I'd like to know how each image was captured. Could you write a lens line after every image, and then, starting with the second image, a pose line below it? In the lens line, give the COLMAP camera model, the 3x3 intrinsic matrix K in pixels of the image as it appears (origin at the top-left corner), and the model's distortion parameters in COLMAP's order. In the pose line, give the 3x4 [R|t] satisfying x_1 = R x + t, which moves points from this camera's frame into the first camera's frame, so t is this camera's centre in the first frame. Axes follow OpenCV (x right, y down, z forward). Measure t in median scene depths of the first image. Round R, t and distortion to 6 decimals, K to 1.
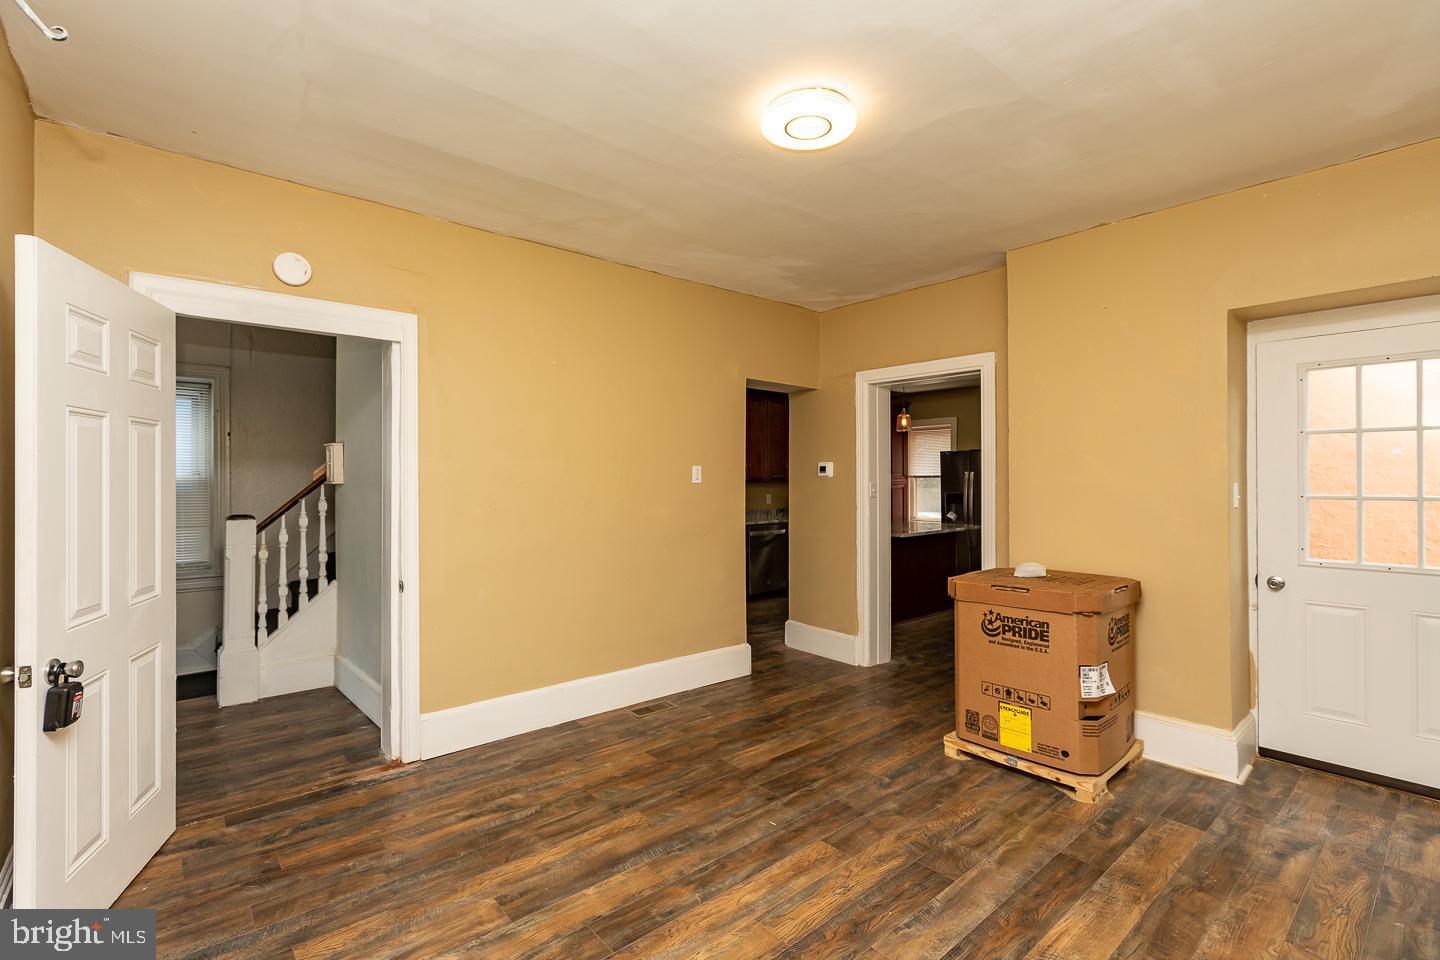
lens RADIAL K [[645.6, 0, 720.0], [0, 645.6, 480.0], [0, 0, 1]] dist [-0.000402, -0.000582]
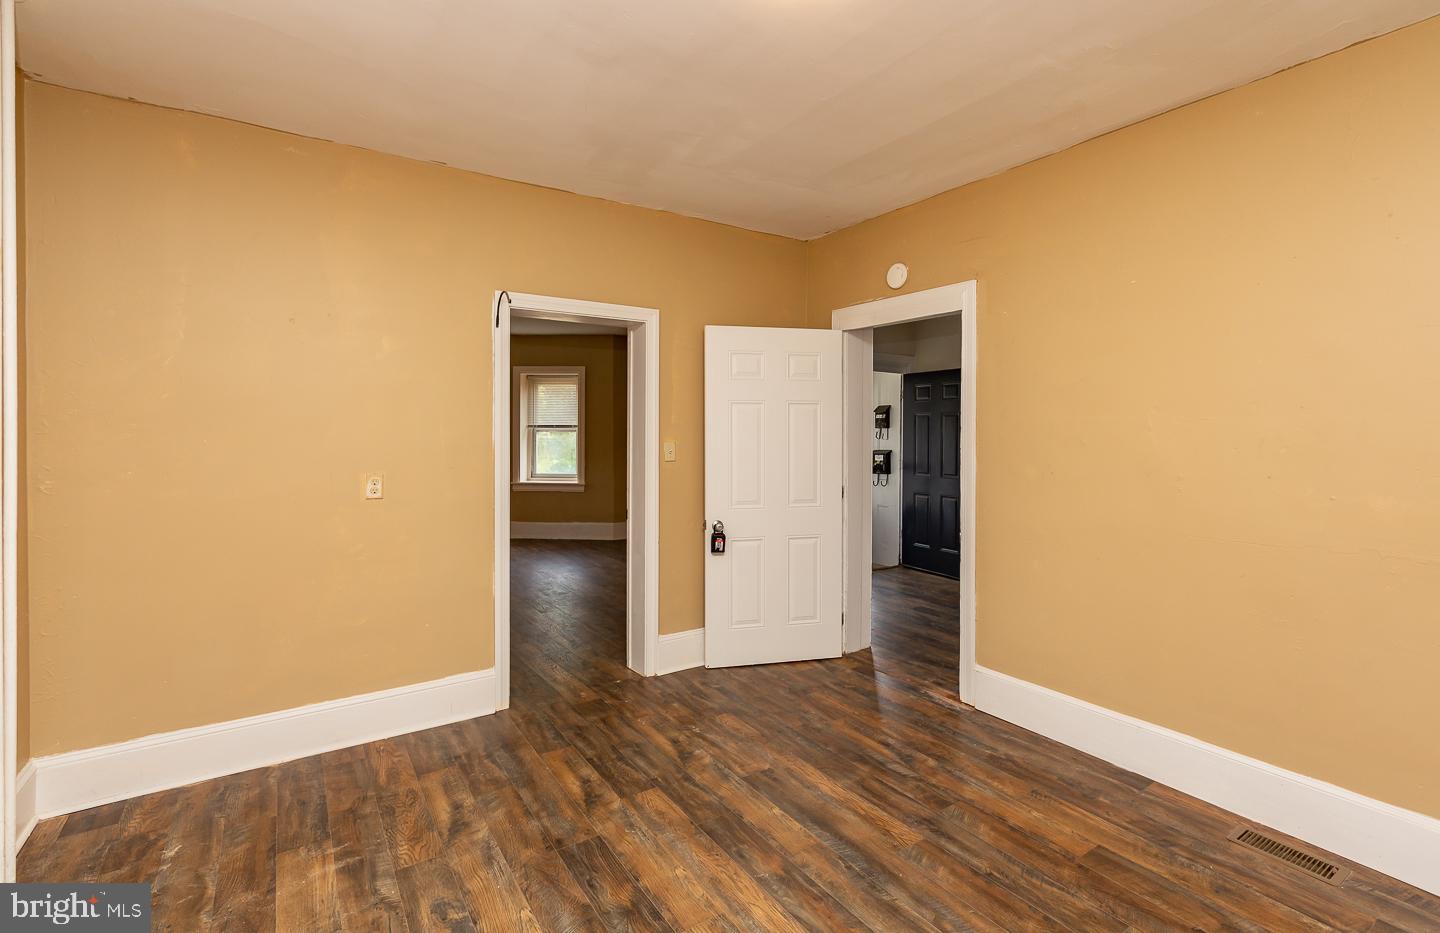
lens RADIAL K [[654.7, 0, 712.8], [0, 654.7, 414.8], [0, 0, 1]] dist [-0.000062, -0.000637]
pose [[-0.133293, -0.027765, -0.990688, 0.808090], [-0.003045, 0.999614, -0.027606, -0.011953], [0.991072, -0.000663, -0.133326, 0.885853]]
